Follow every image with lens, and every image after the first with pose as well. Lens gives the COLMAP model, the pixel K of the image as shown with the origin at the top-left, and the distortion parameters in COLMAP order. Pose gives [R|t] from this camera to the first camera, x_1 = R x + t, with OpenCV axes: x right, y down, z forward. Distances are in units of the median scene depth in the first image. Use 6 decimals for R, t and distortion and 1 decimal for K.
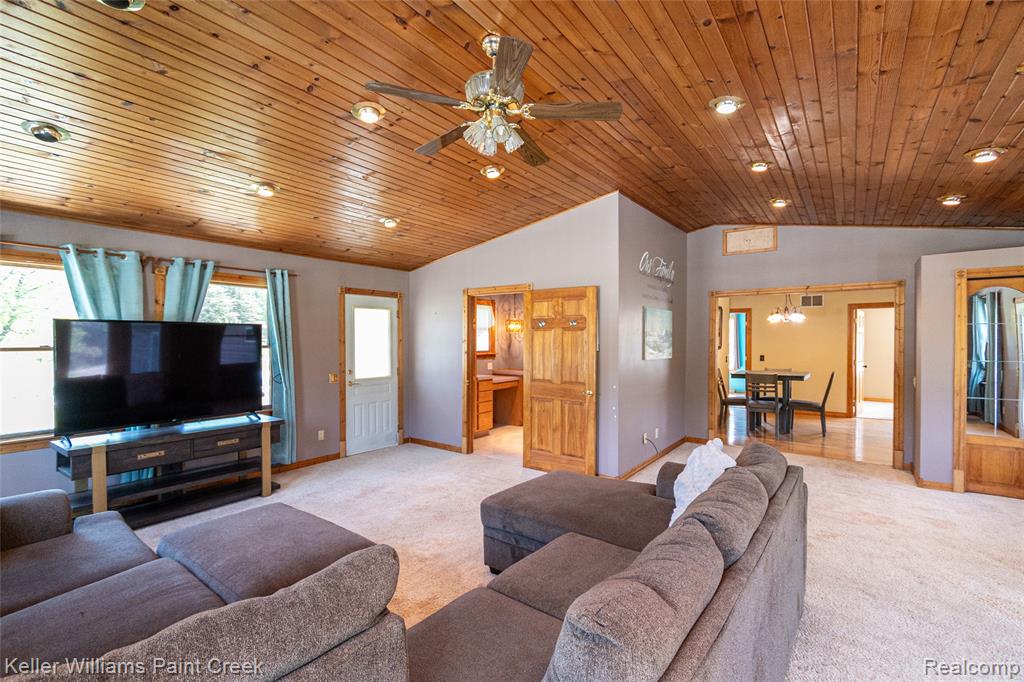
lens RADIAL K [[460.1, 0, 506.3], [0, 460.1, 343.7], [0, 0, 1]] dist [-0.004974, 0.001755]
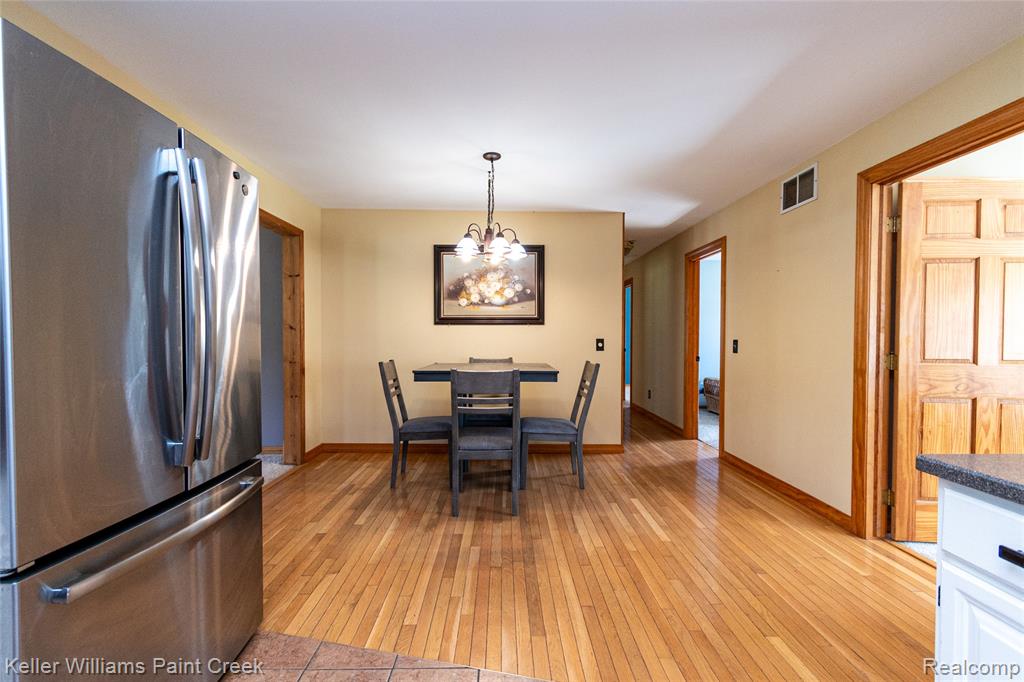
lens RADIAL K [[460.1, 0, 507.7], [0, 460.1, 342.8], [0, 0, 1]] dist [-0.004974, 0.001755]
pose [[0.613342, 0.013542, -0.789701, 1.345222], [-0.007718, 0.999908, 0.011153, 0.043849], [0.789780, -0.000746, 0.613390, 0.978495]]
